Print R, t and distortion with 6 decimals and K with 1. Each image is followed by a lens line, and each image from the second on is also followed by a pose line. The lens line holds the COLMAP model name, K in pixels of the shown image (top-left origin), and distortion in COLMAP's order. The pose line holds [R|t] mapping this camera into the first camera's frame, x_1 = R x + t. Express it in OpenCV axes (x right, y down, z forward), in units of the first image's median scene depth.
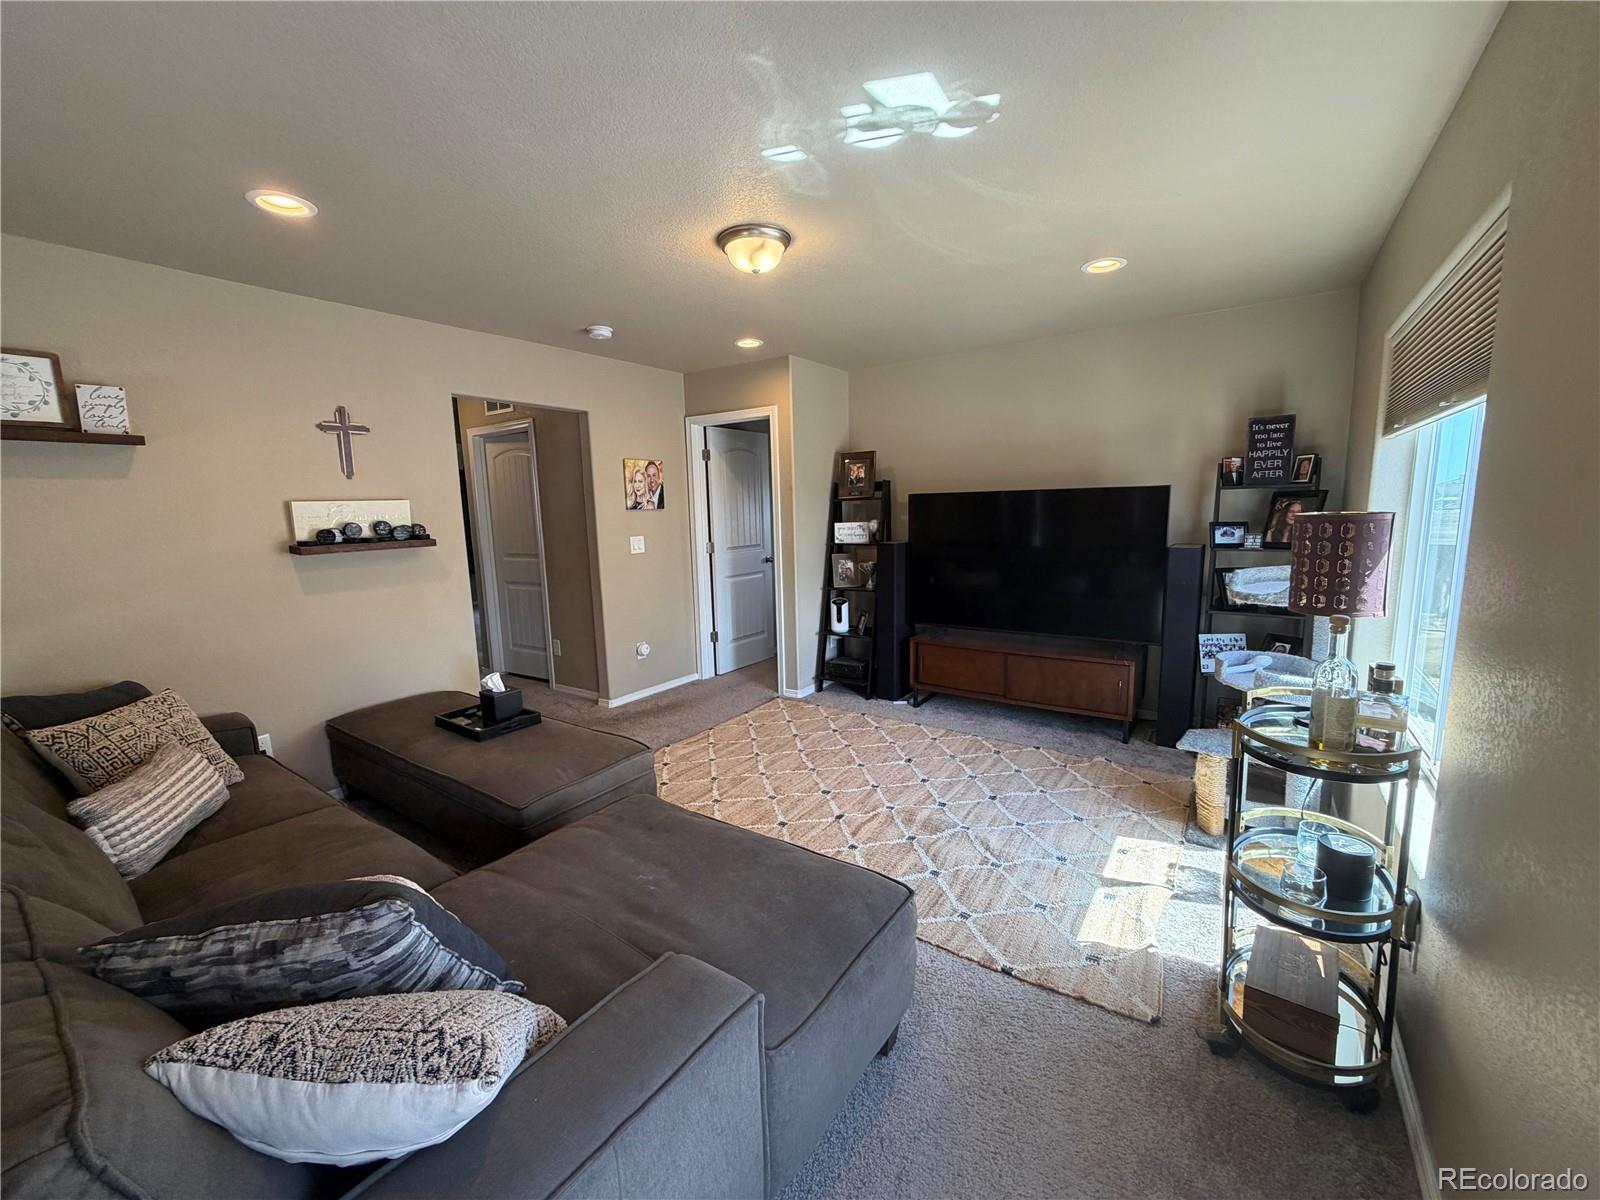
lens RADIAL K [[635.8, 0, 799.0], [0, 635.8, 596.9], [0, 0, 1]] dist [0.001489, -0.000592]
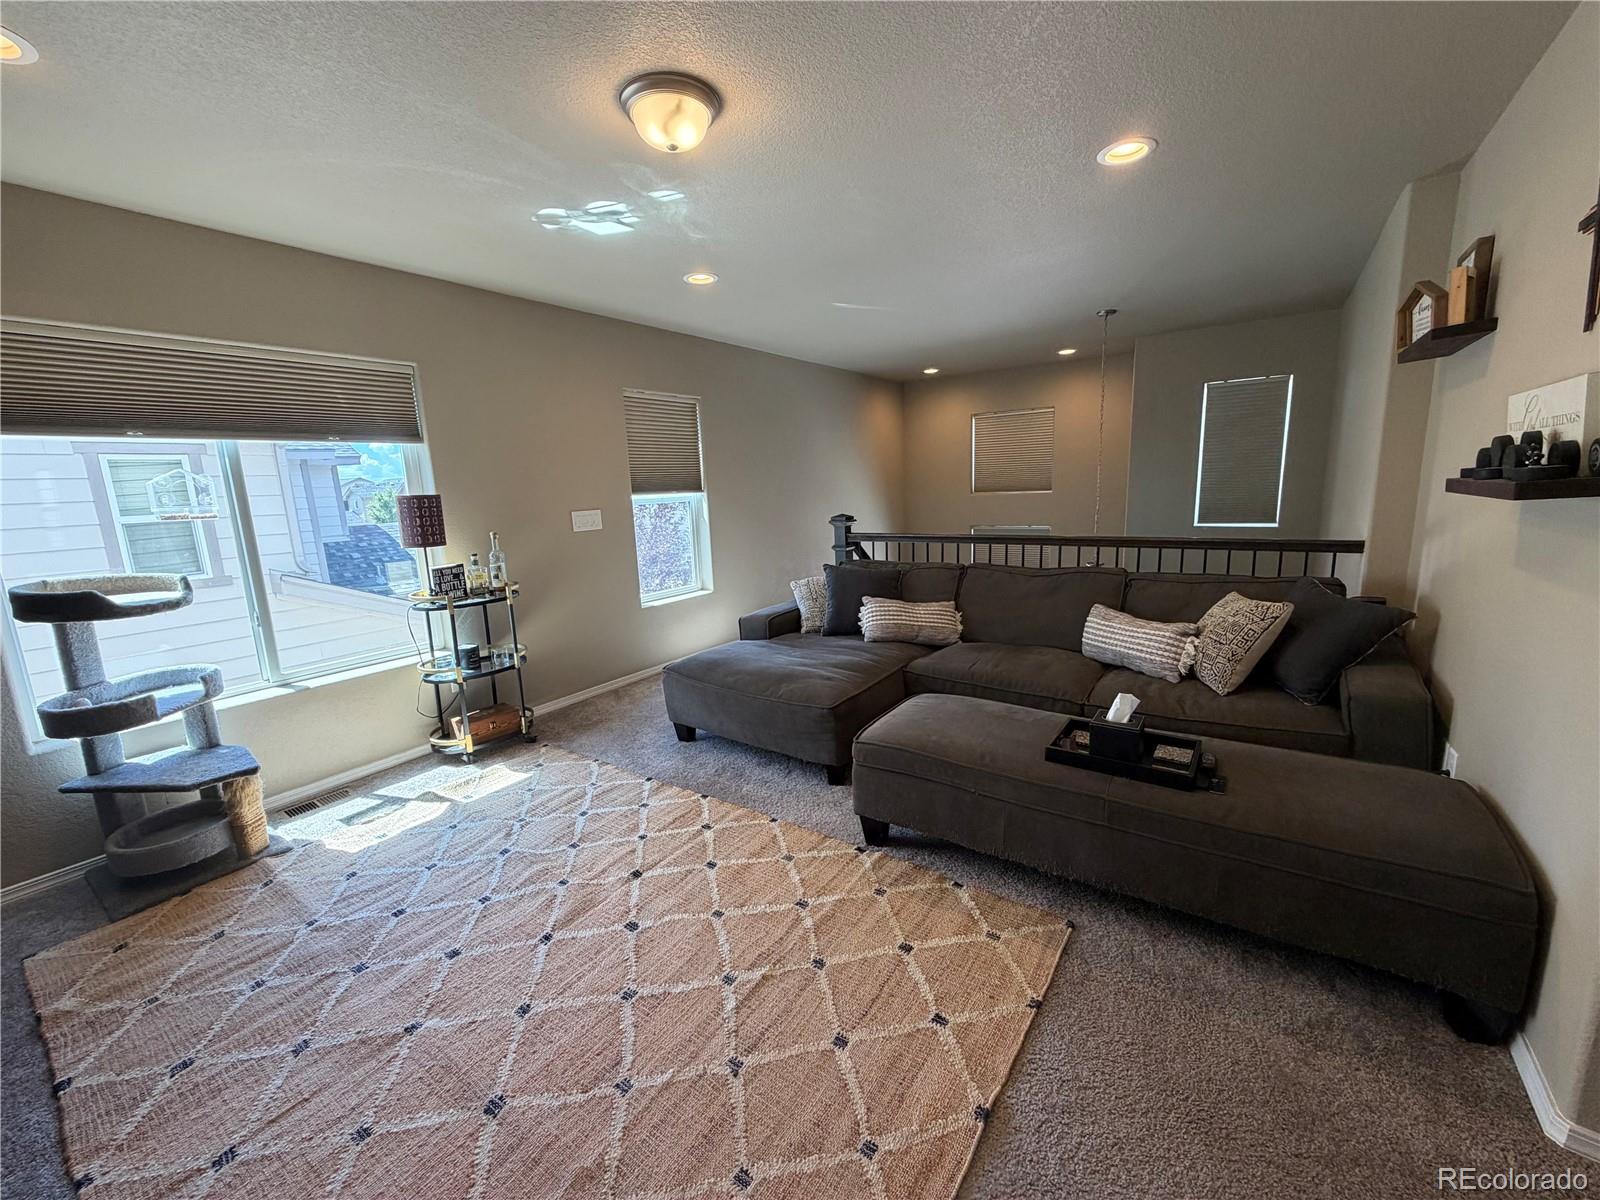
lens RADIAL K [[635.8, 0, 799.0], [0, 635.8, 596.9], [0, 0, 1]] dist [0.001489, -0.000592]
pose [[-0.997877, 0.064484, 0.009163, -0.187377], [0.064078, 0.946779, 0.315442, -0.238476], [0.011665, 0.315359, -0.948901, 1.870312]]
